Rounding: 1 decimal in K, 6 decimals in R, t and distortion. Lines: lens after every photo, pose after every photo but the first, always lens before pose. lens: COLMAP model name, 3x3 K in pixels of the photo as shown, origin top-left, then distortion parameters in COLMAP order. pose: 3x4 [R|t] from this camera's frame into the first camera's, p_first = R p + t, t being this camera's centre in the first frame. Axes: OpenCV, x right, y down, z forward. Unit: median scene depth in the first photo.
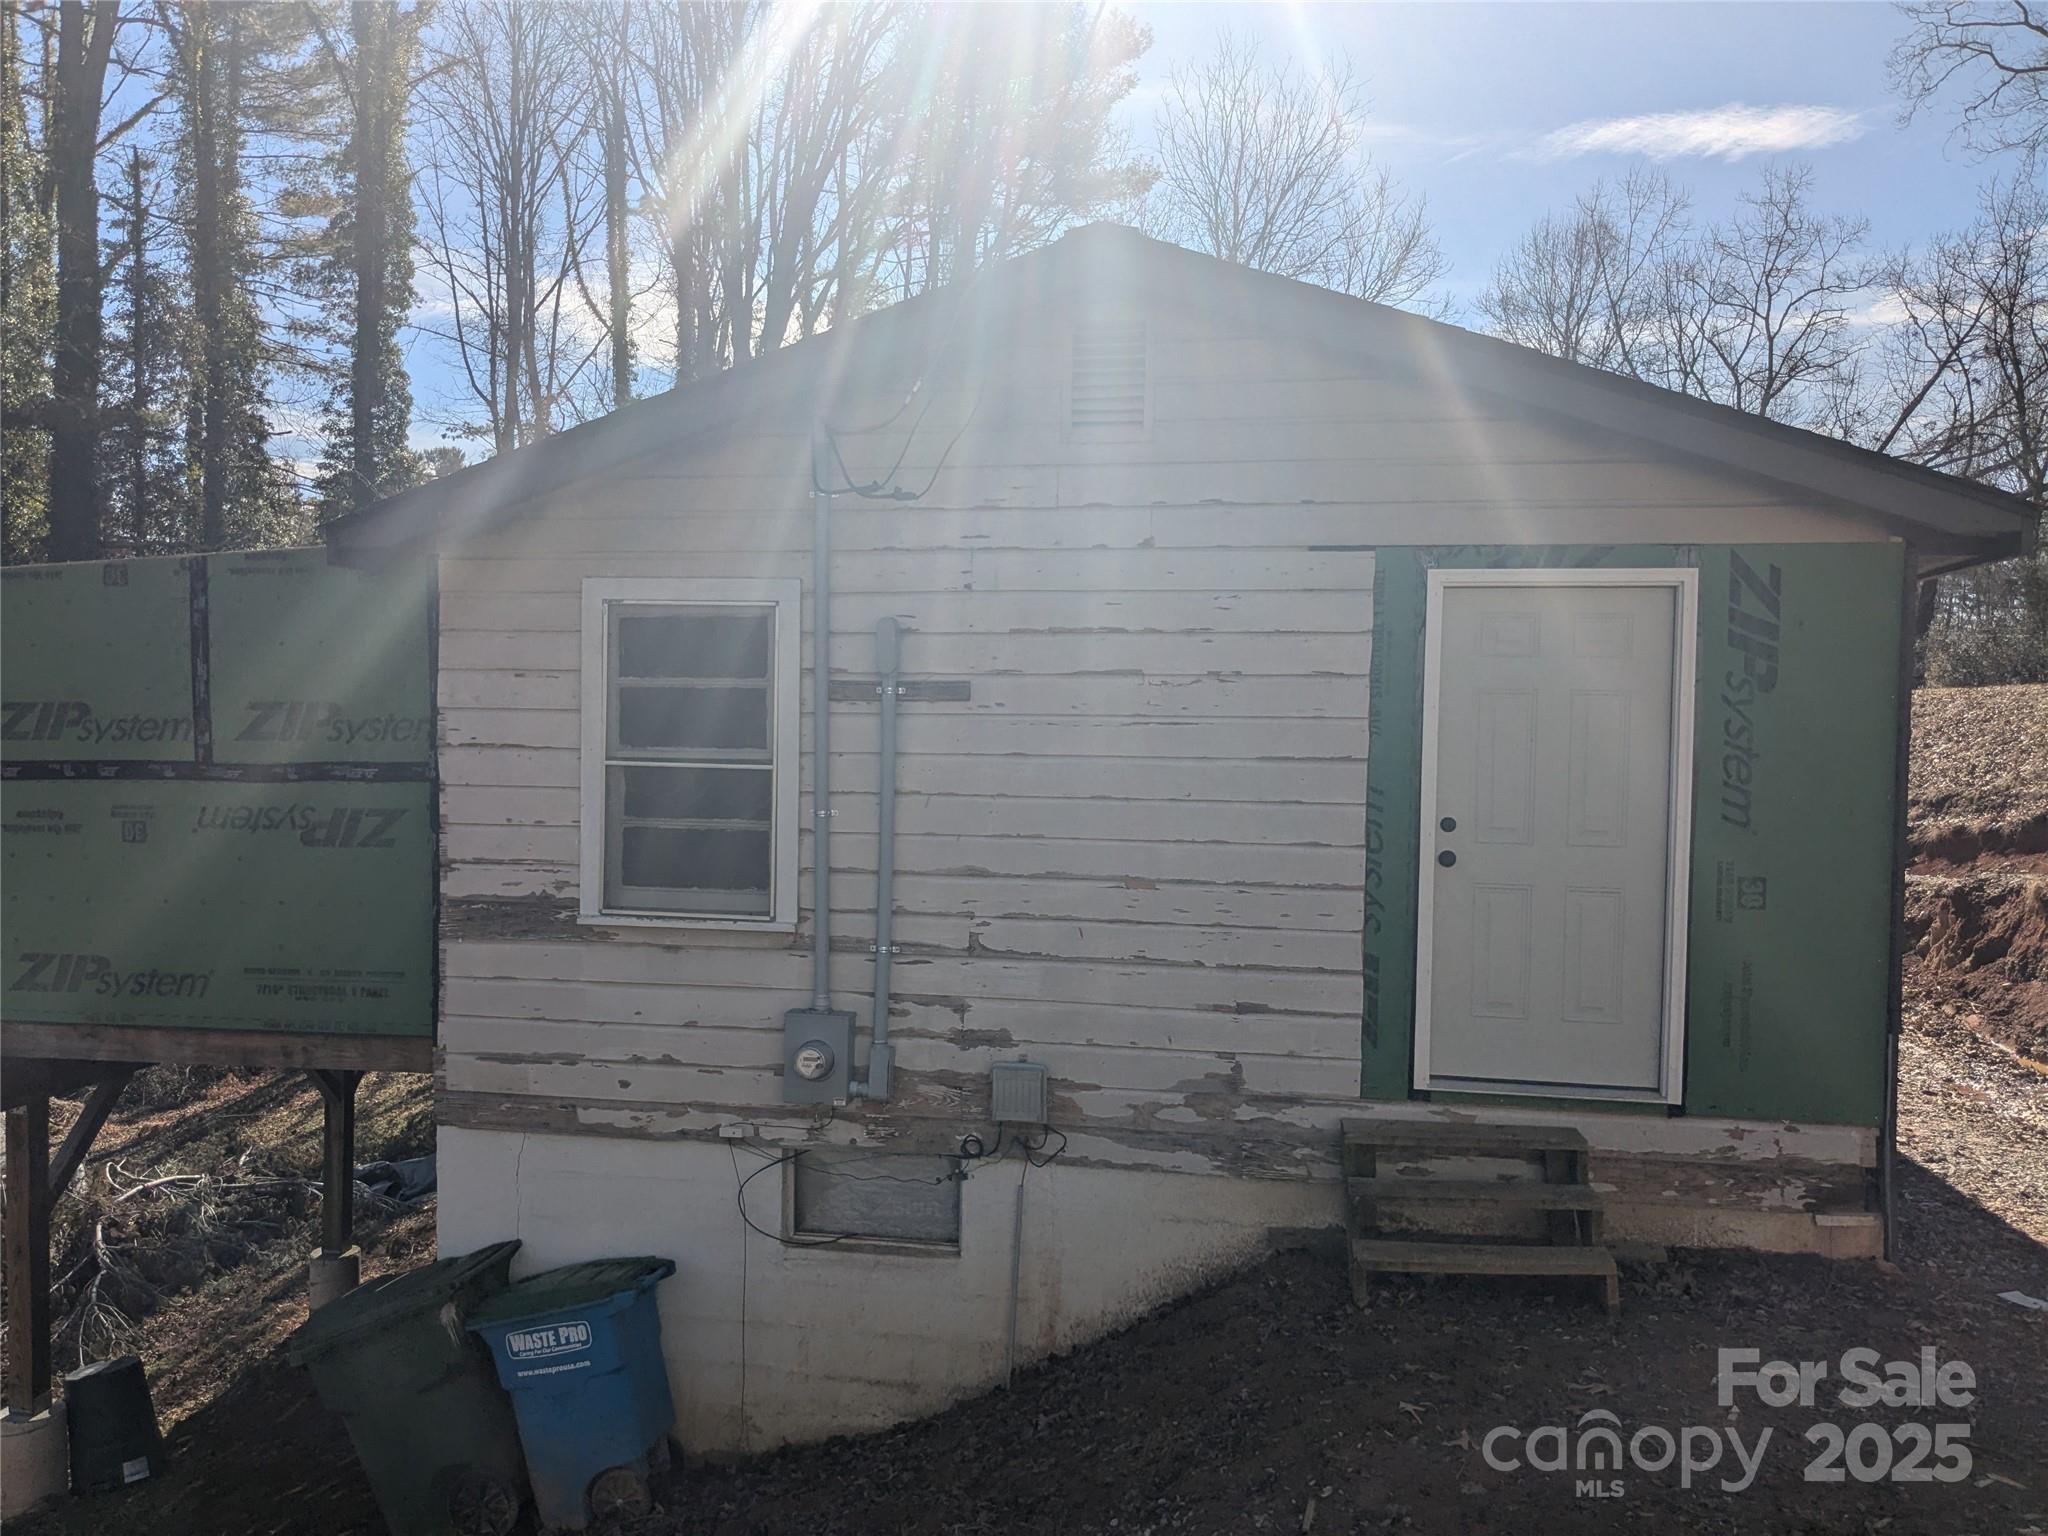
lens RADIAL K [[1605.9, 0, 1025.1], [0, 1605.9, 781.5], [0, 0, 1]] dist [0.043366, -0.088803]
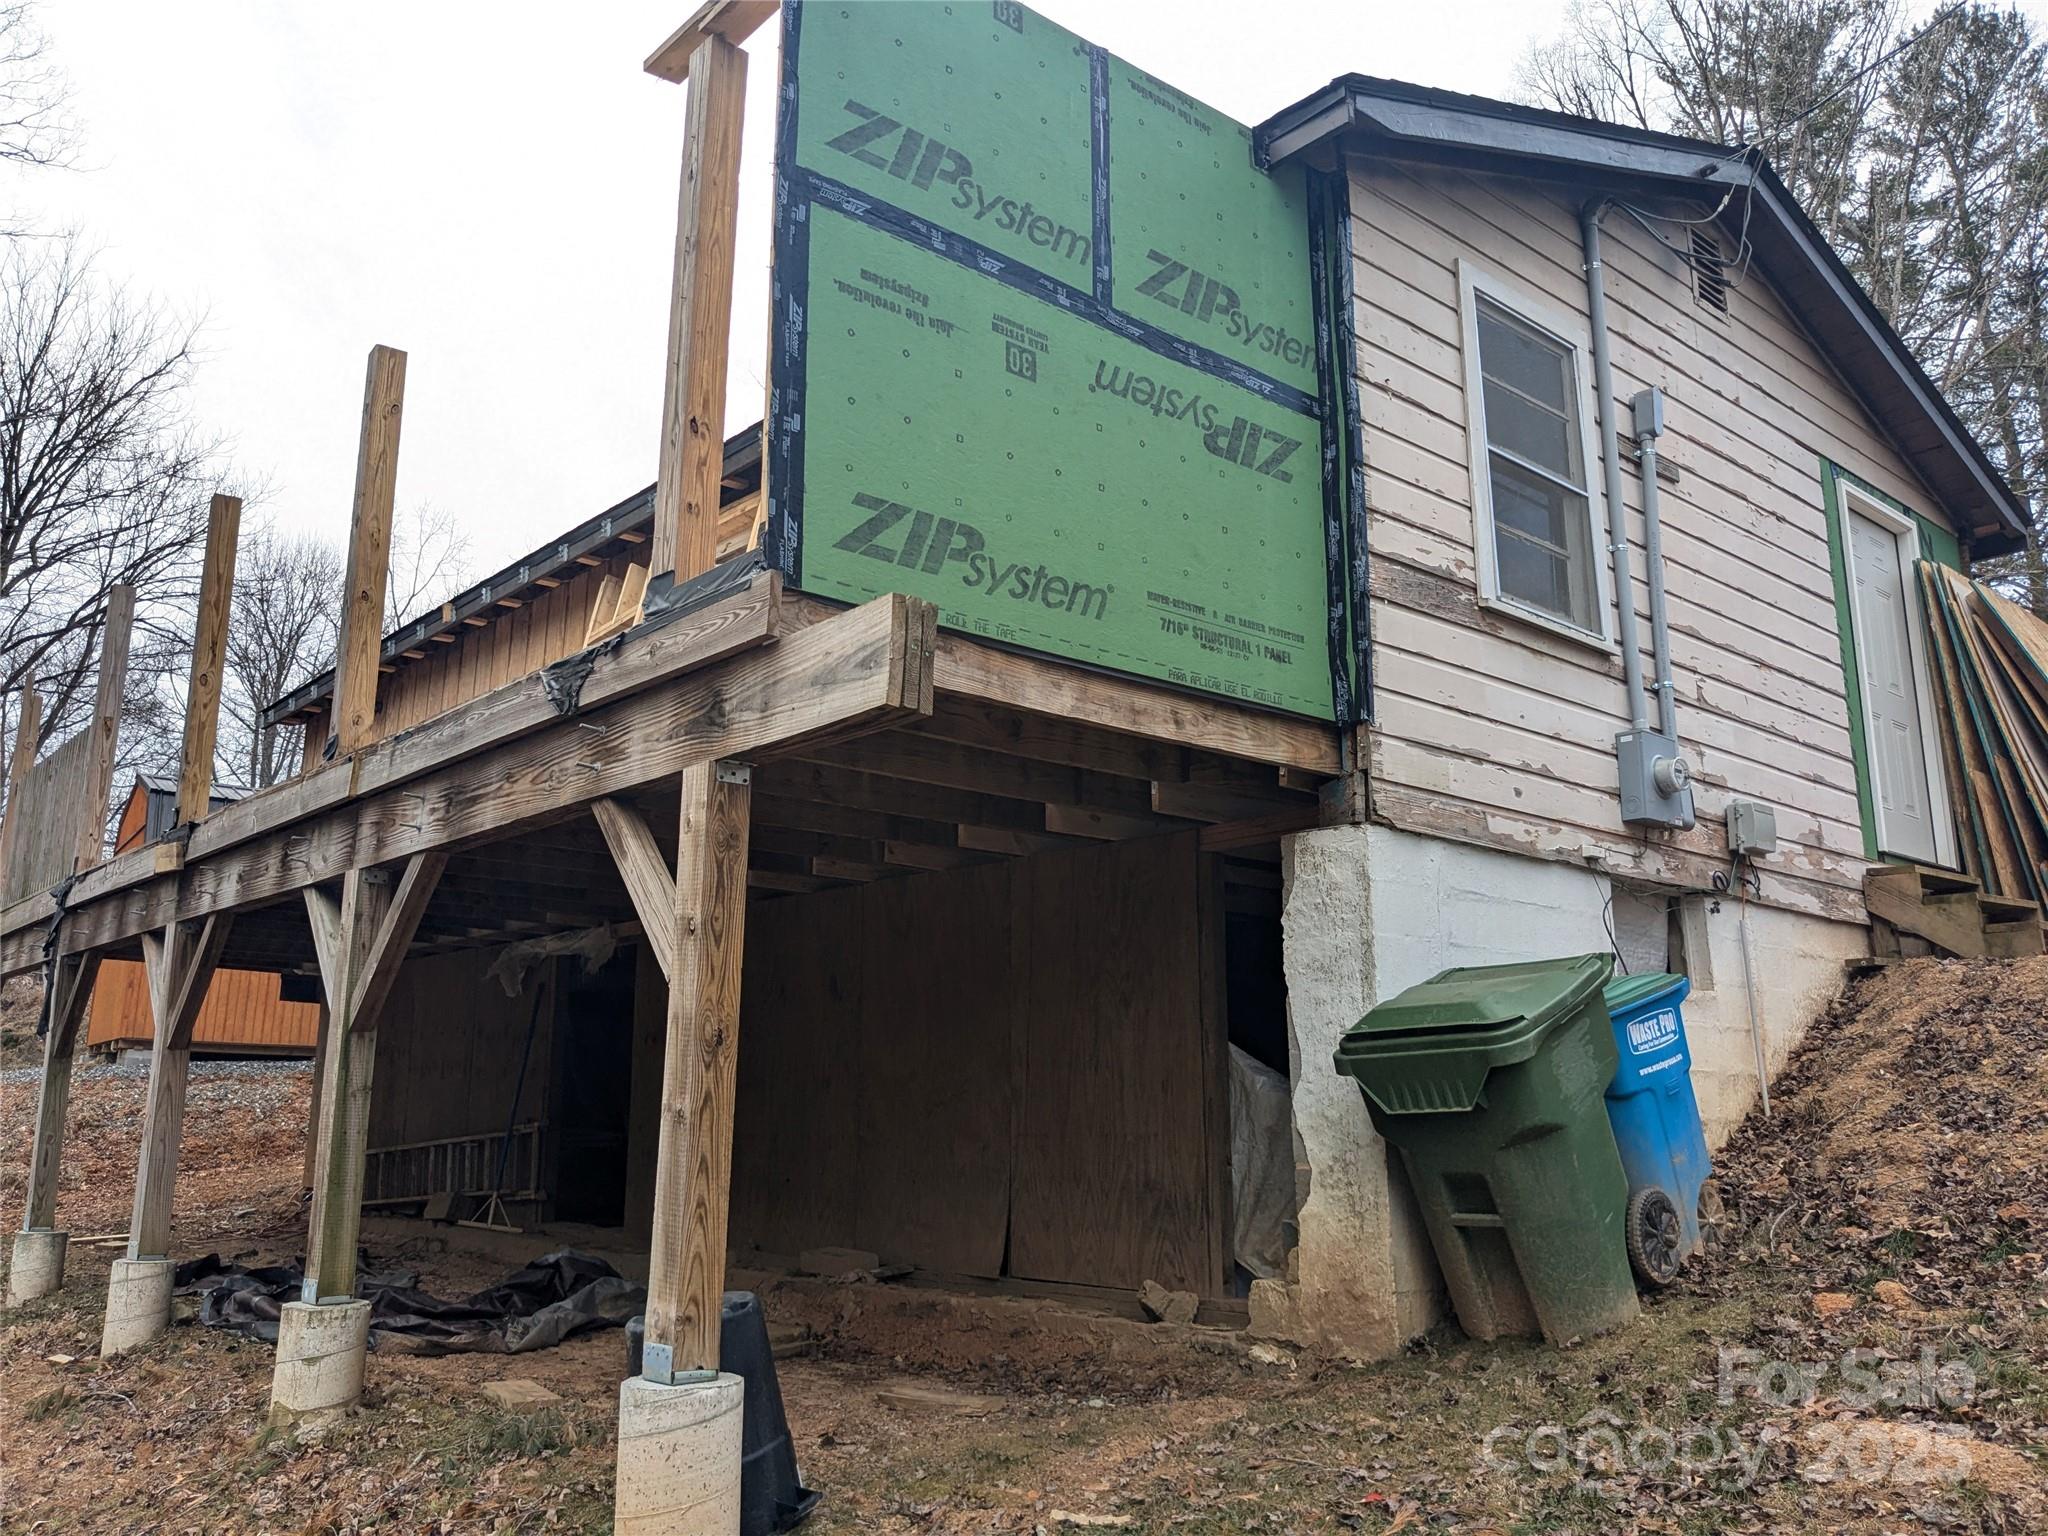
lens RADIAL K [[1605.9, 0, 1025.1], [0, 1605.9, 781.5], [0, 0, 1]] dist [0.043366, -0.088803]
pose [[0.651167, 0.147269, 0.744509, -1.032566], [0.024051, 0.976495, -0.214193, 0.347077], [-0.758553, 0.157381, 0.632319, 0.611766]]
